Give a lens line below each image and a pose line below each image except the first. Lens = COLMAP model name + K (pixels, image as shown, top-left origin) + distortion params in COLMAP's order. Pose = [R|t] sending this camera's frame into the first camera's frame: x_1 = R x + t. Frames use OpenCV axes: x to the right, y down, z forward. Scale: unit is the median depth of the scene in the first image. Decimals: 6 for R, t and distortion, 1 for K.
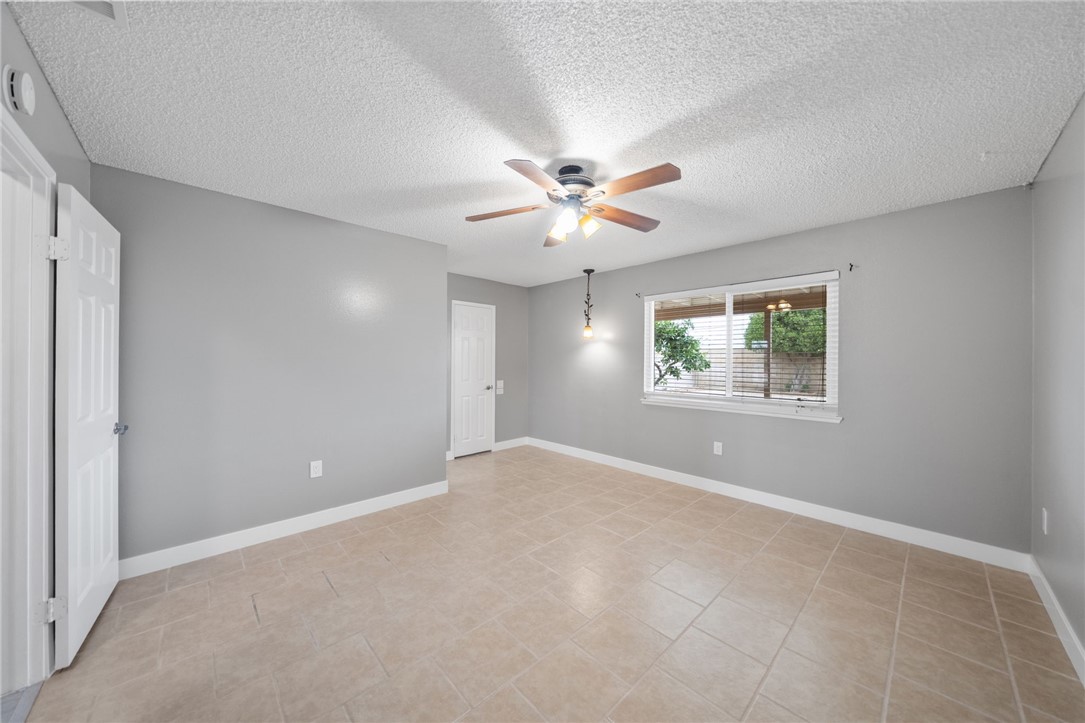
lens RADIAL K [[374.3, 0, 526.9], [0, 374.3, 355.1], [0, 0, 1]] dist [-0.004682, 0.000044]
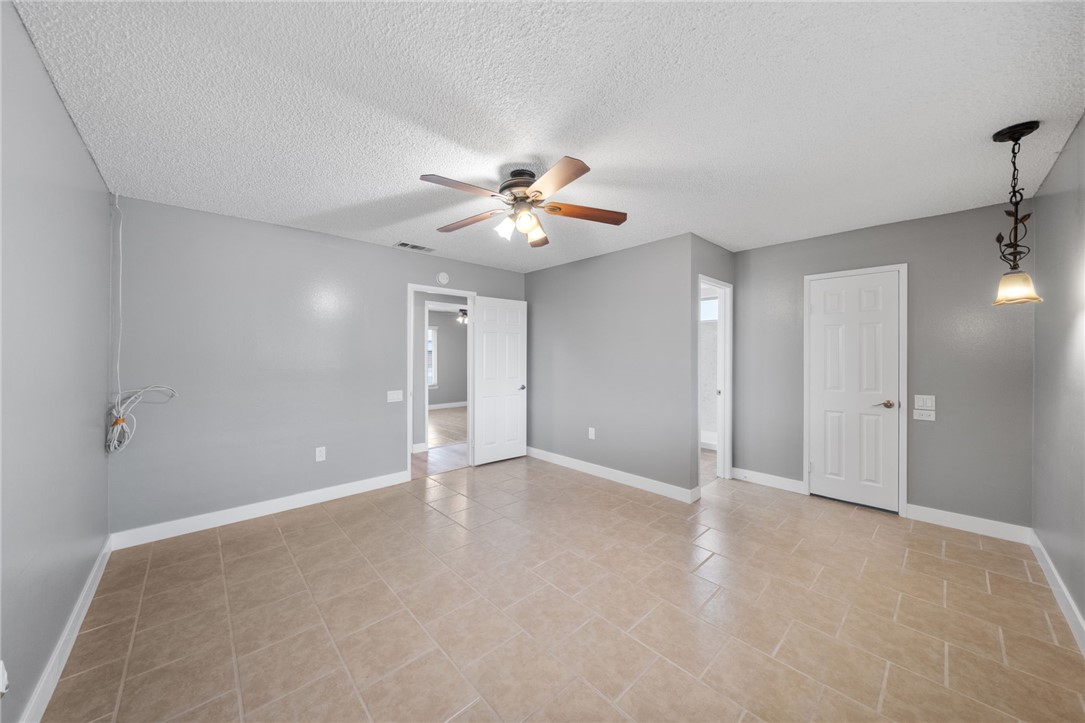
lens RADIAL K [[374.3, 0, 544.4], [0, 374.3, 354.1], [0, 0, 1]] dist [-0.004682, 0.000044]
pose [[0.009201, -0.006450, -0.999937, 0.776662], [0.013157, 0.999893, -0.006328, 0.004995], [0.999871, -0.013098, 0.009285, 0.714274]]
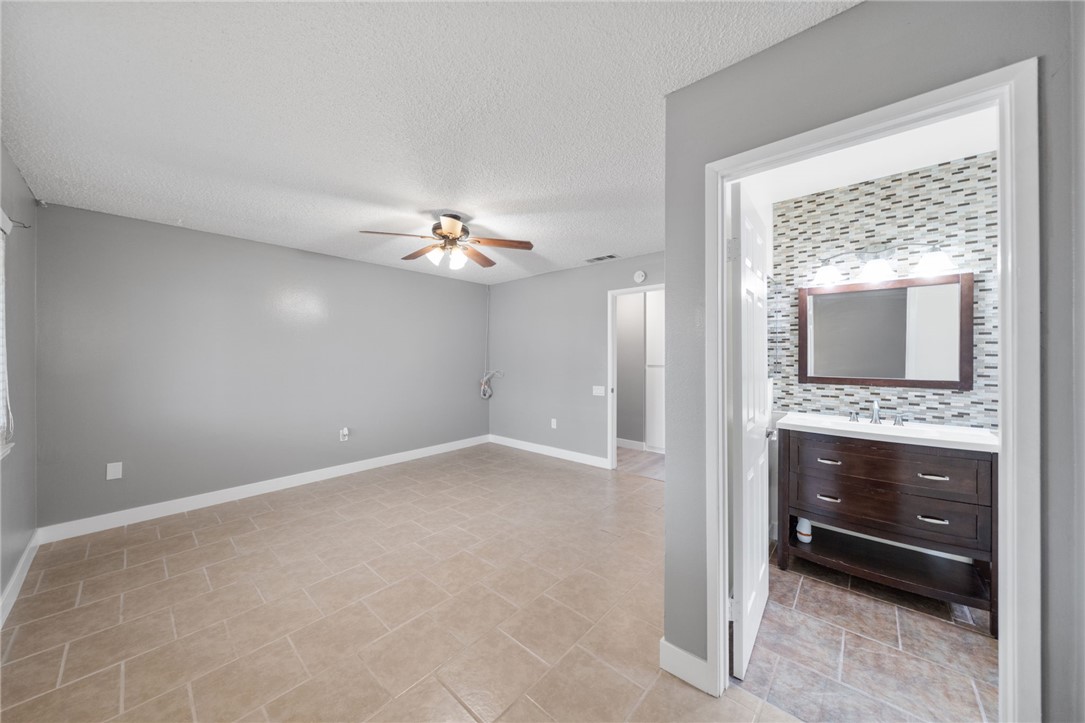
lens RADIAL K [[374.3, 0, 518.7], [0, 374.3, 358.4], [0, 0, 1]] dist [-0.004682, 0.000044]
pose [[-0.997343, -0.003443, -0.072770, -0.018057], [-0.003143, 0.999986, -0.004239, 0.014413], [0.072784, -0.003999, -0.997340, 1.583110]]
